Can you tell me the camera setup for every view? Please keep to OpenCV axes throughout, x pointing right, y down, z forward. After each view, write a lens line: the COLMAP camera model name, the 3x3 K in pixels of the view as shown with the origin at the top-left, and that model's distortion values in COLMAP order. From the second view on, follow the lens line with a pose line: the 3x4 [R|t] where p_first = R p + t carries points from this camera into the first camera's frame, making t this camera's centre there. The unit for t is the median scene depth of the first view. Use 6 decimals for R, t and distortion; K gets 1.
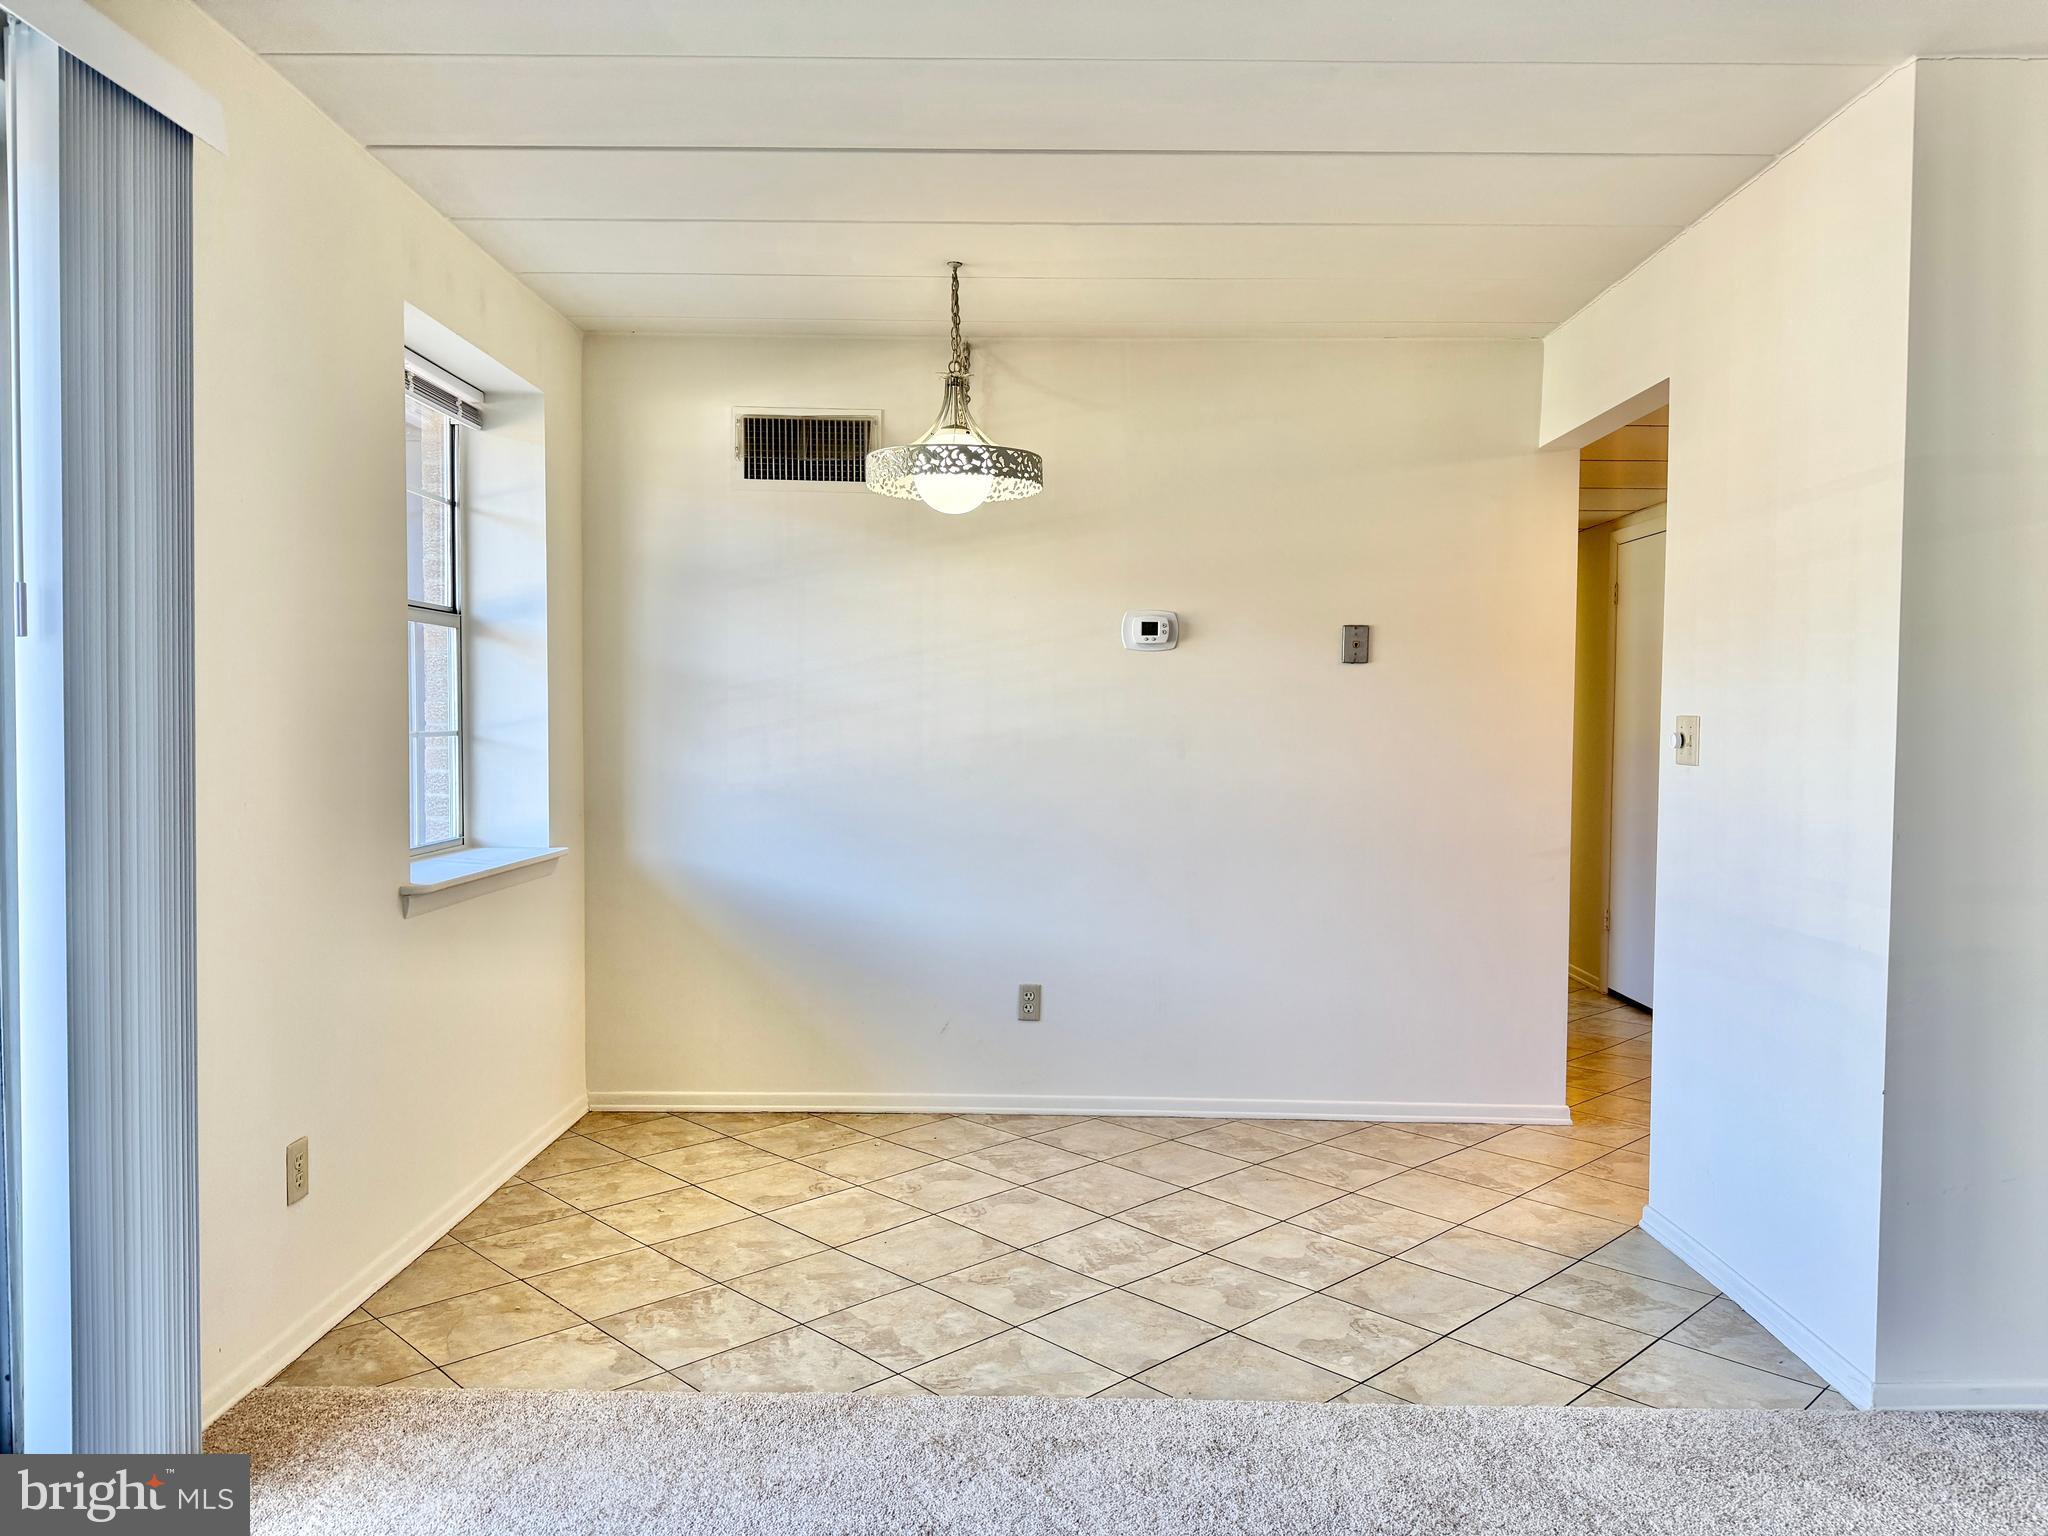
lens RADIAL K [[1420.8, 0, 1024.0], [0, 1420.8, 768.0], [0, 0, 1]] dist [0.131707, -0.246950]
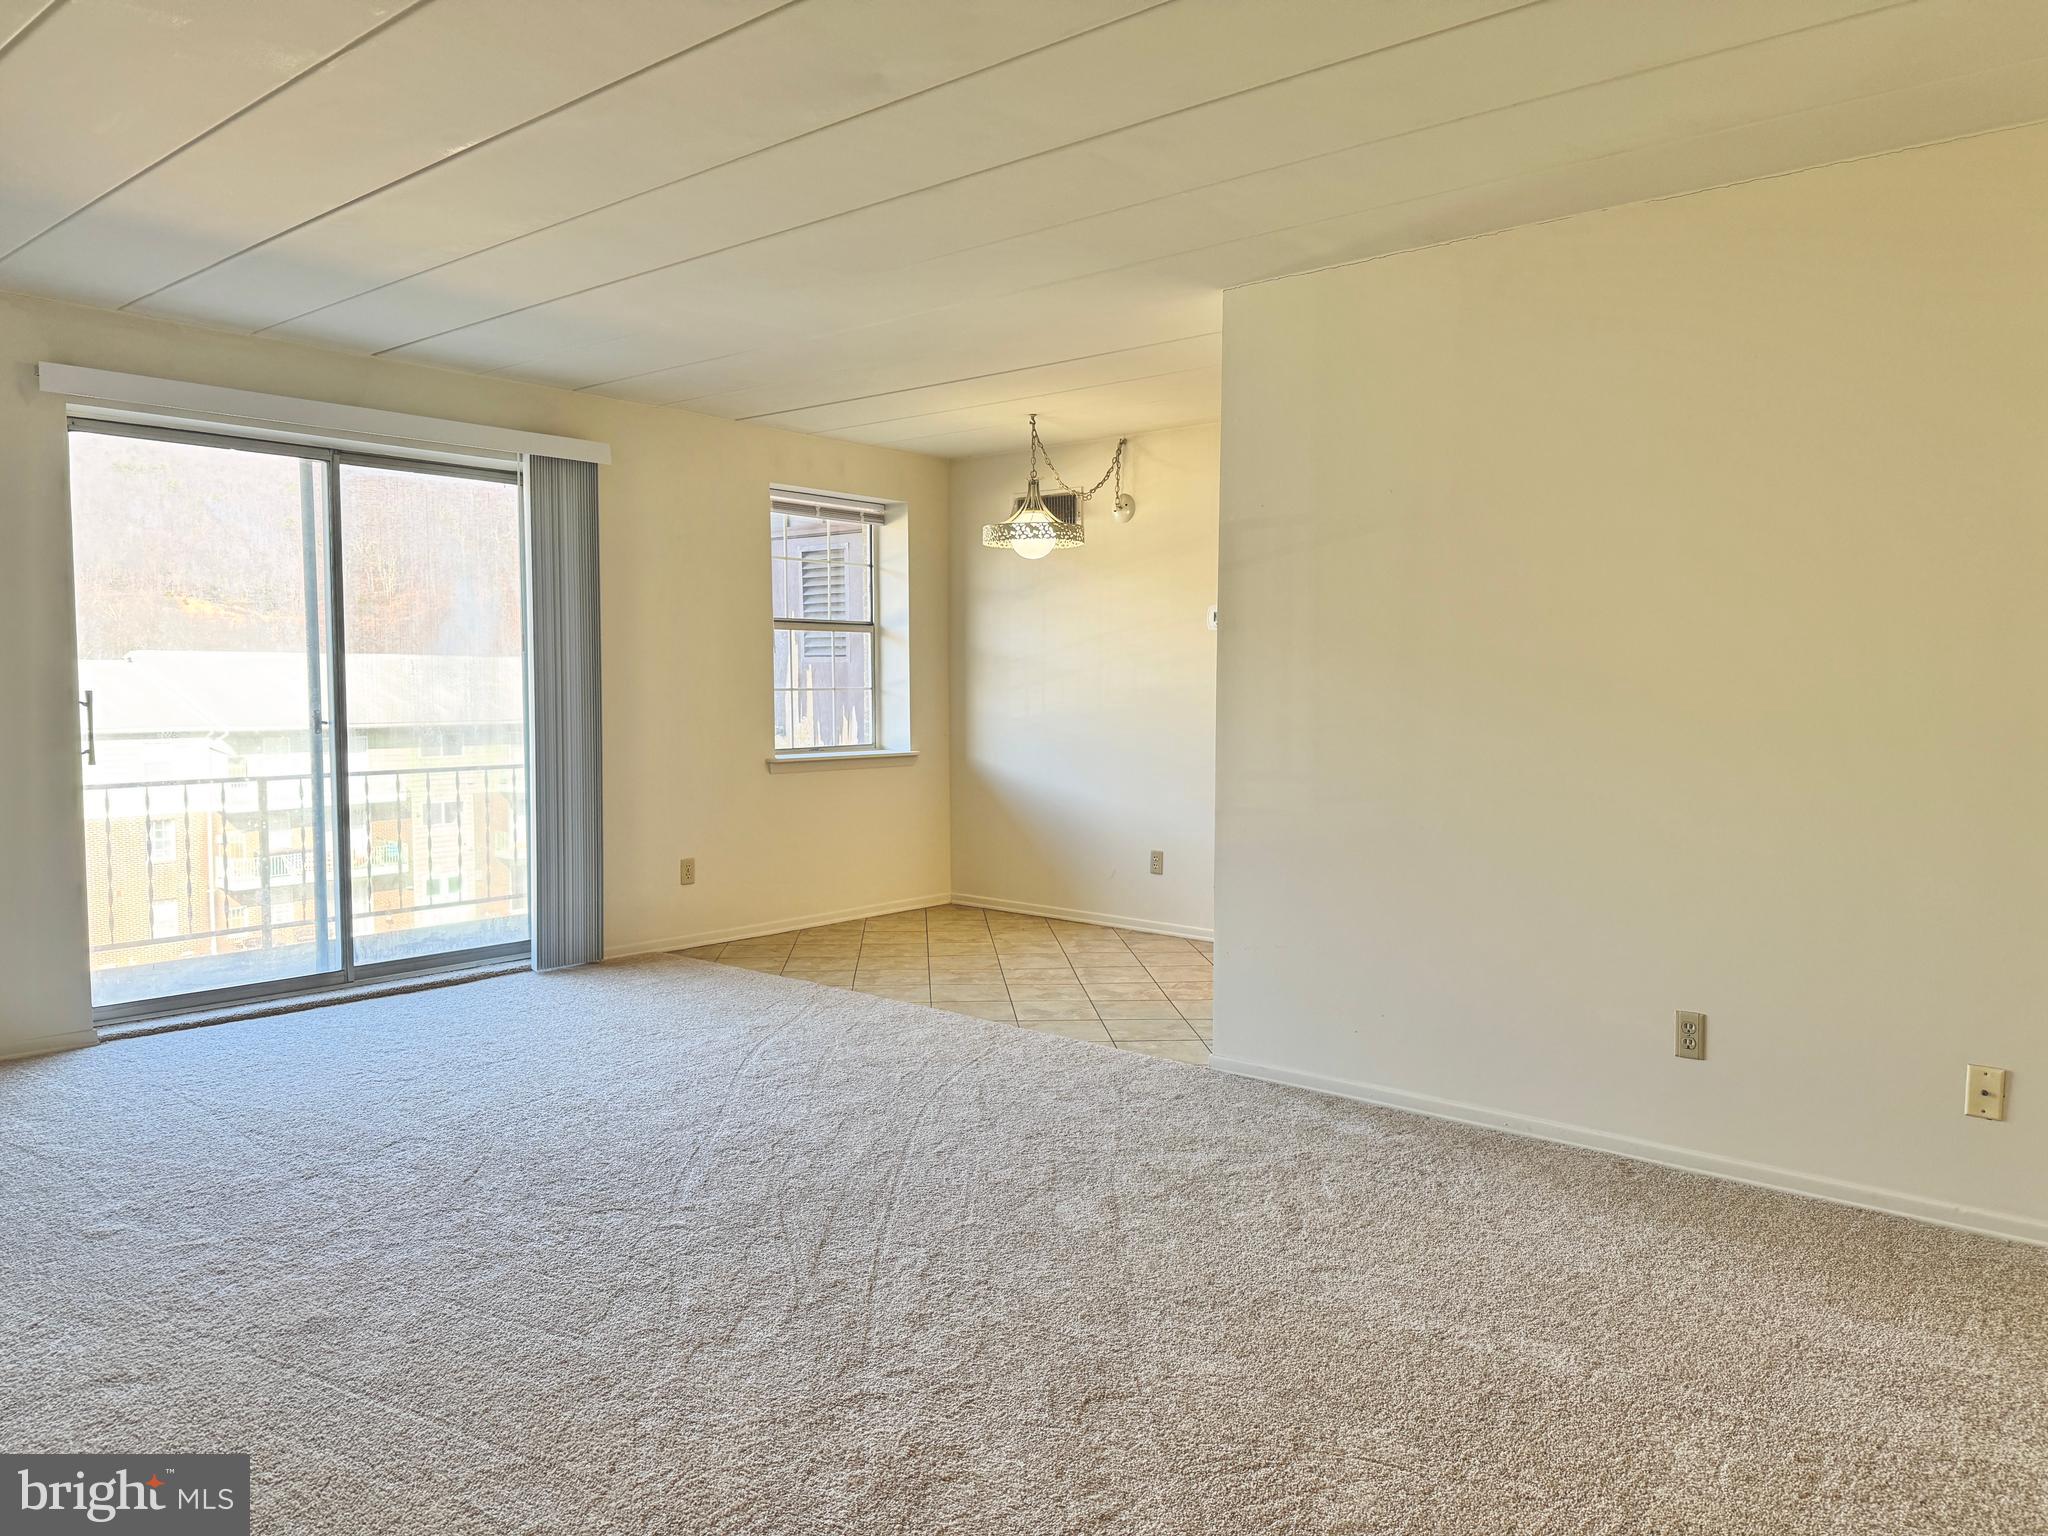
lens RADIAL K [[1530.2, 0, 1024.0], [0, 1530.2, 768.0], [0, 0, 1]] dist [0.154164, -0.283688]
pose [[0.742152, 0.034981, -0.669318, 1.094178], [-0.013311, 0.999209, 0.037463, 0.002105], [0.670100, -0.018894, 0.742031, -0.355212]]
